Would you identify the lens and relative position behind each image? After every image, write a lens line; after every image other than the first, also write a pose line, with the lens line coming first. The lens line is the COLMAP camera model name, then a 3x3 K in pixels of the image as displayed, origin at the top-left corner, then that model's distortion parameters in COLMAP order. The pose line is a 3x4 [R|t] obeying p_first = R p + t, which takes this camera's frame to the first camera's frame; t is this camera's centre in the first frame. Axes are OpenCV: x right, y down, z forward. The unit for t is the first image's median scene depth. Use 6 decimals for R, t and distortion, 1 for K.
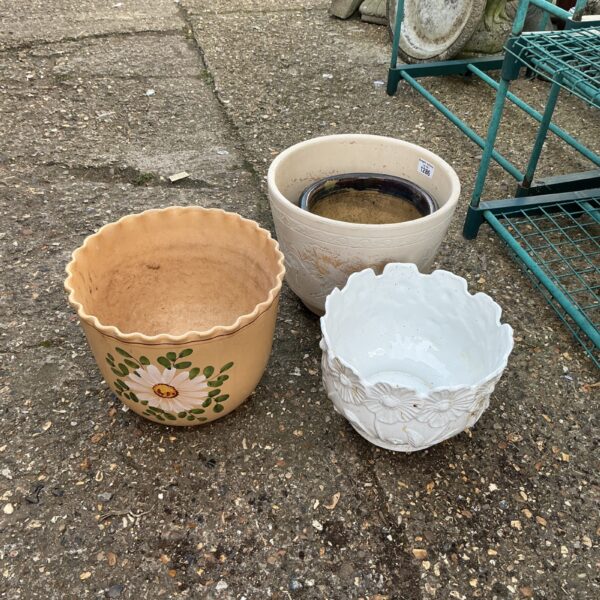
lens RADIAL K [[580.1, 0, 299.7], [0, 580.1, 300.3], [0, 0, 1]] dist [-0.061370, 0.000000]
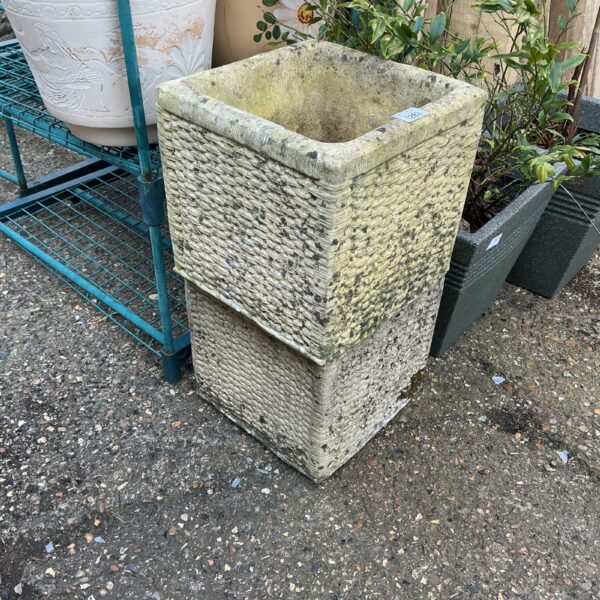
lens RADIAL K [[580.1, 0, 299.5], [0, 580.1, 299.5], [0, 0, 1]] dist [-0.061370, 0.000000]
pose [[0.806943, -0.337440, 0.484745, 0.306386], [0.355969, 0.932773, 0.056748, 0.215724], [-0.471306, 0.126762, 0.872813, -0.377308]]
